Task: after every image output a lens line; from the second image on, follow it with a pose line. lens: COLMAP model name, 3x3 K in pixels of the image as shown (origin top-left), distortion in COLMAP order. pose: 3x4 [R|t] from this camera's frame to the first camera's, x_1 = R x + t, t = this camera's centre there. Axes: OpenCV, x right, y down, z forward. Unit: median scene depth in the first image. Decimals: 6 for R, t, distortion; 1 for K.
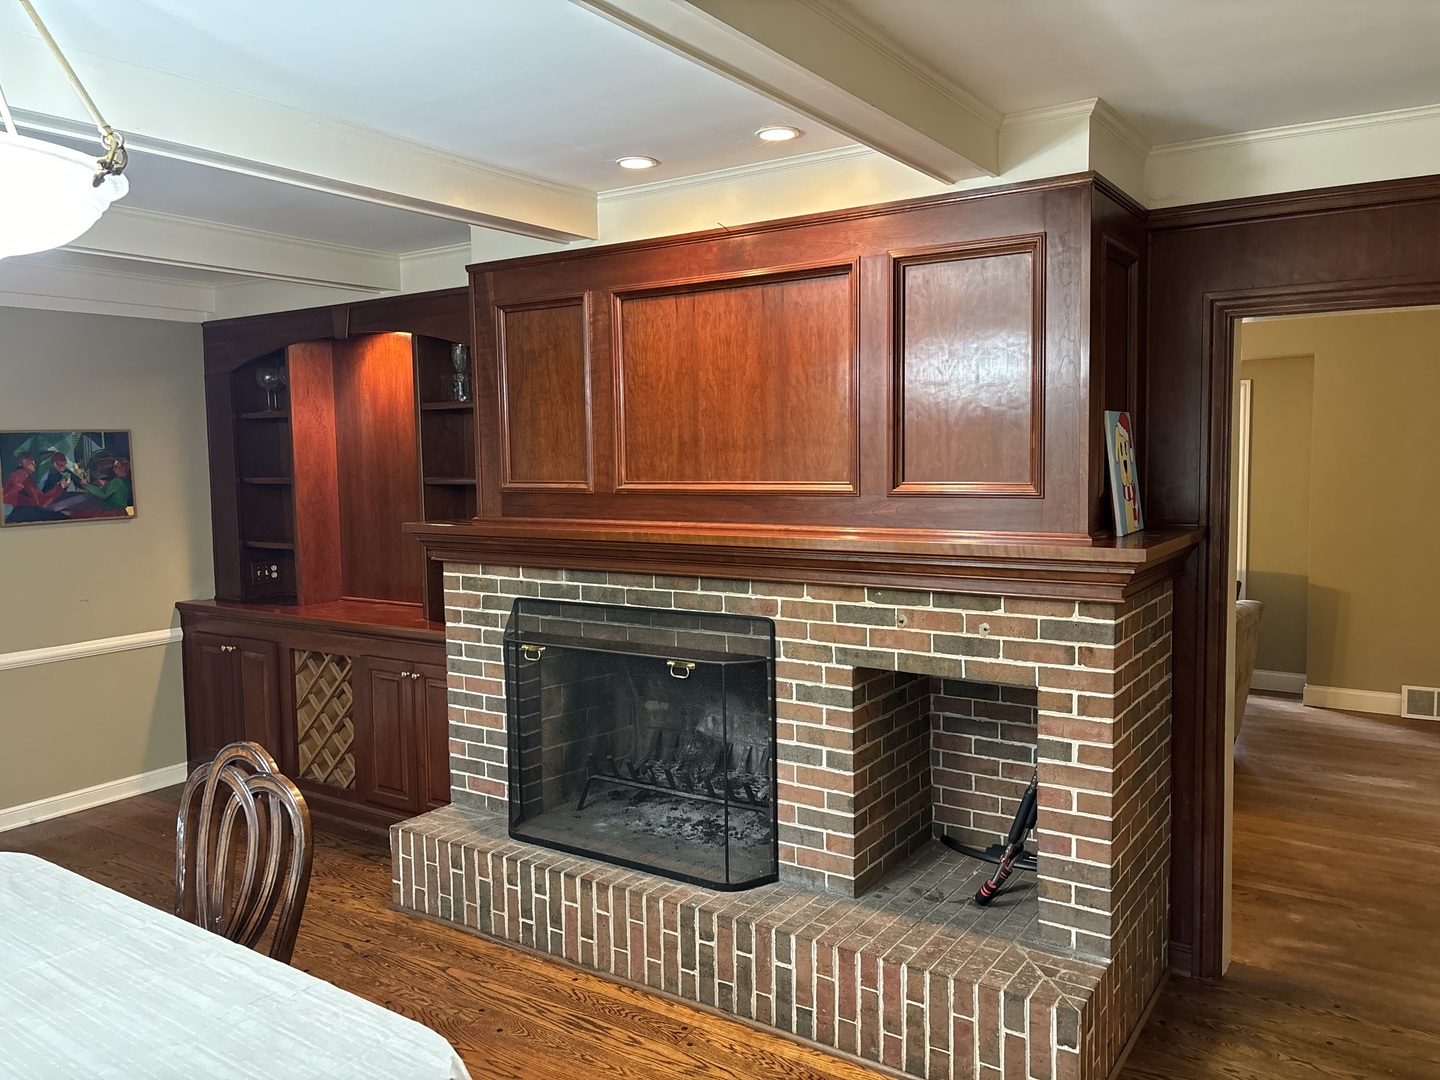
lens RADIAL K [[1075.6, 0, 716.9], [0, 1075.6, 528.1], [0, 0, 1]] dist [0.055905, -0.030660]
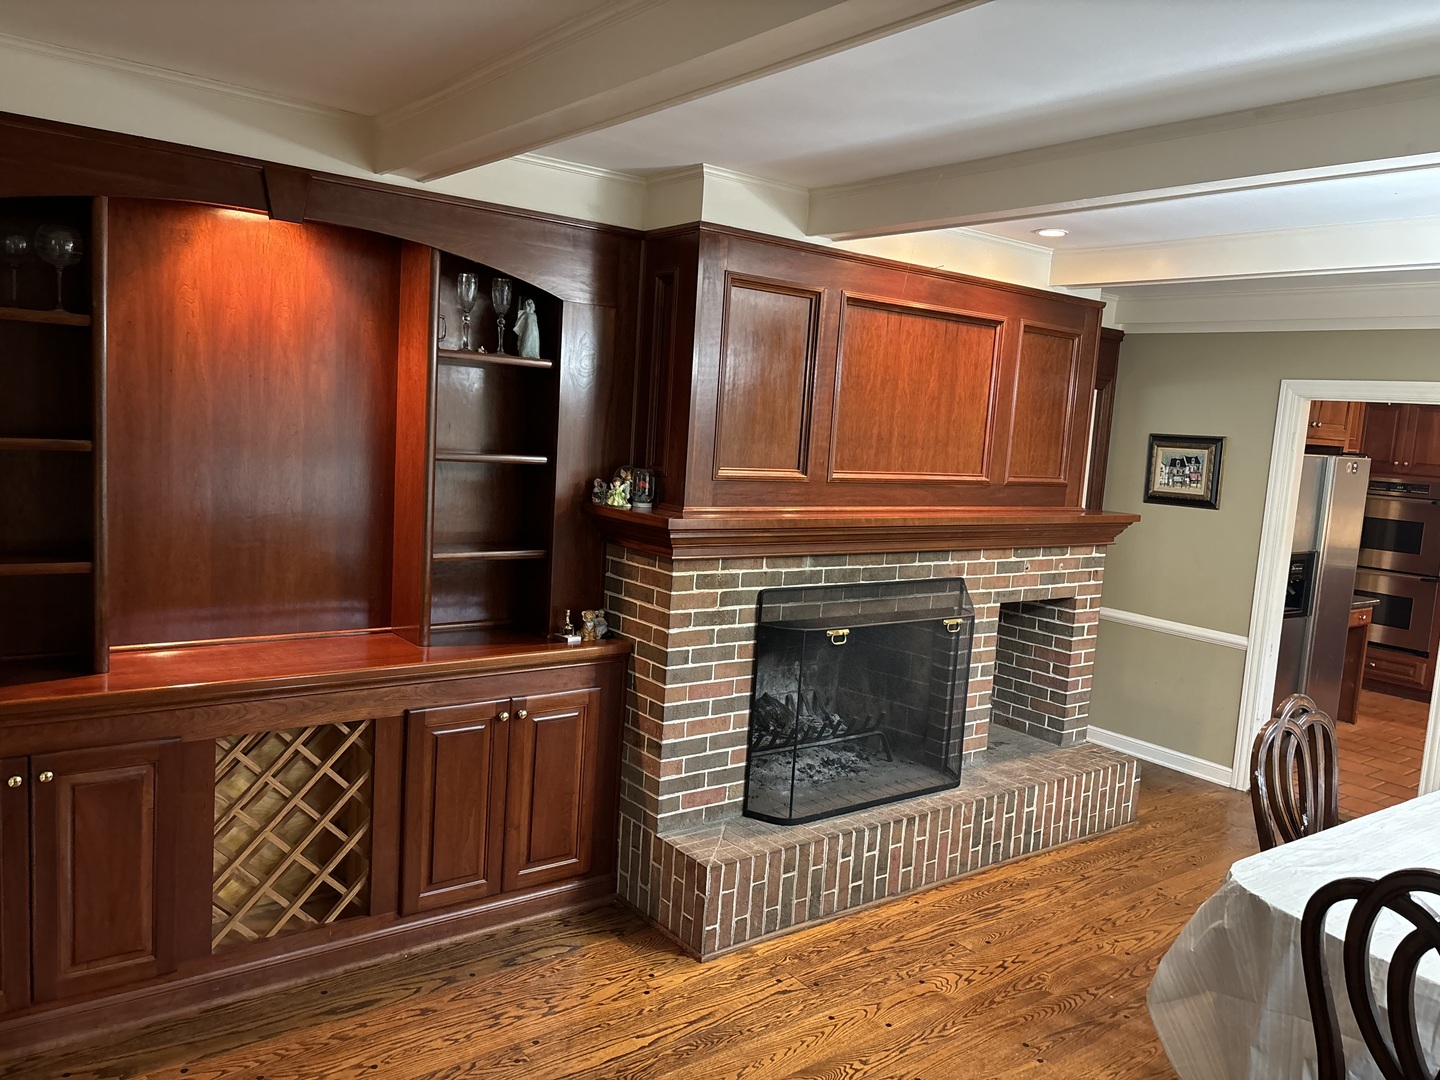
lens RADIAL K [[1075.6, 0, 632.4], [0, 1075.6, 552.0], [0, 0, 1]] dist [0.055905, -0.030660]
pose [[0.344376, -0.073667, 0.935937, -1.281060], [0.004885, 0.997044, 0.076679, -0.049804], [-0.938819, -0.021834, 0.343718, 0.881516]]
